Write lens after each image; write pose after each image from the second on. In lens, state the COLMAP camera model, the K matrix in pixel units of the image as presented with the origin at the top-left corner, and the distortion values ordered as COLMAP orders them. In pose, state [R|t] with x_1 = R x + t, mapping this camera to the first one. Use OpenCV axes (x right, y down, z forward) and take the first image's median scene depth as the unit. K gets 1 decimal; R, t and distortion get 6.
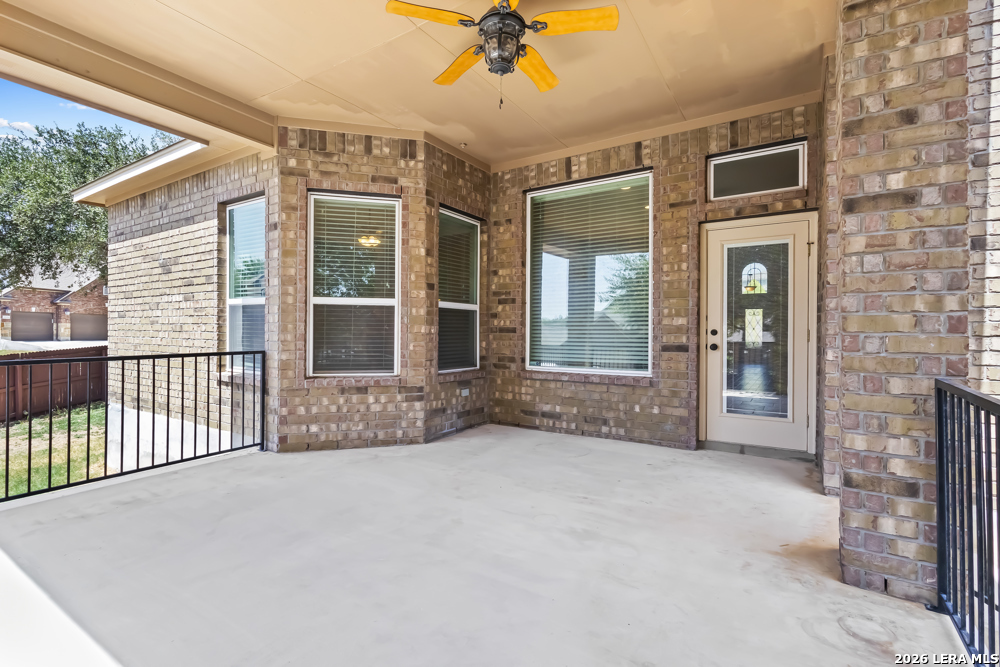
lens RADIAL K [[460.9, 0, 501.8], [0, 460.9, 331.5], [0, 0, 1]] dist [0.001999, 0.000529]
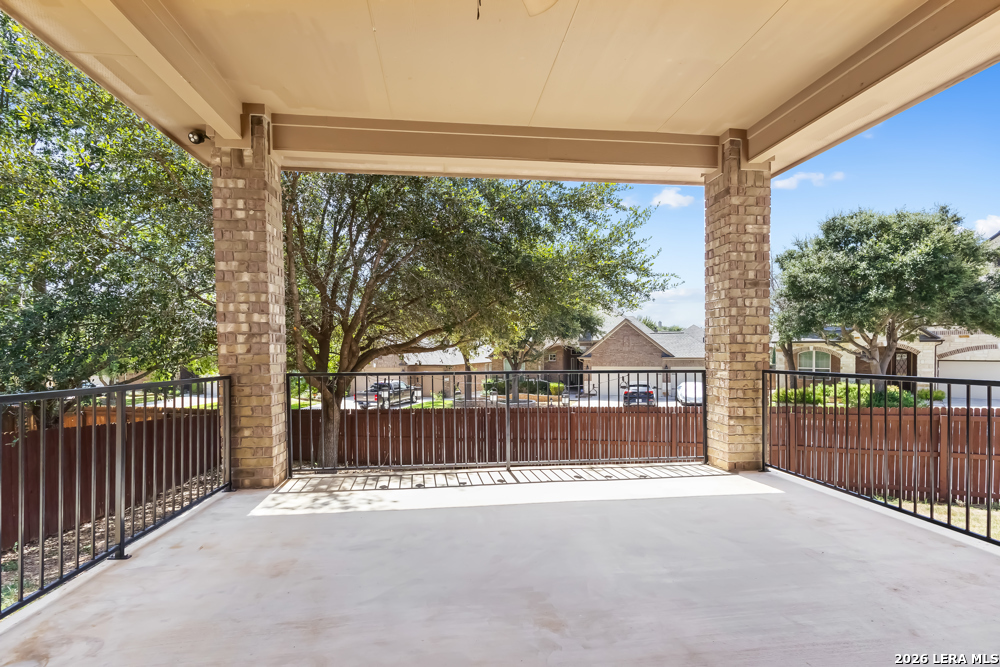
lens RADIAL K [[460.9, 0, 502.5], [0, 460.9, 354.6], [0, 0, 1]] dist [0.001999, 0.000529]
pose [[-0.770858, 0.001759, -0.637004, 0.338362], [0.003078, 0.999995, -0.000963, 0.009820], [0.636999, -0.002702, -0.770860, 1.266645]]
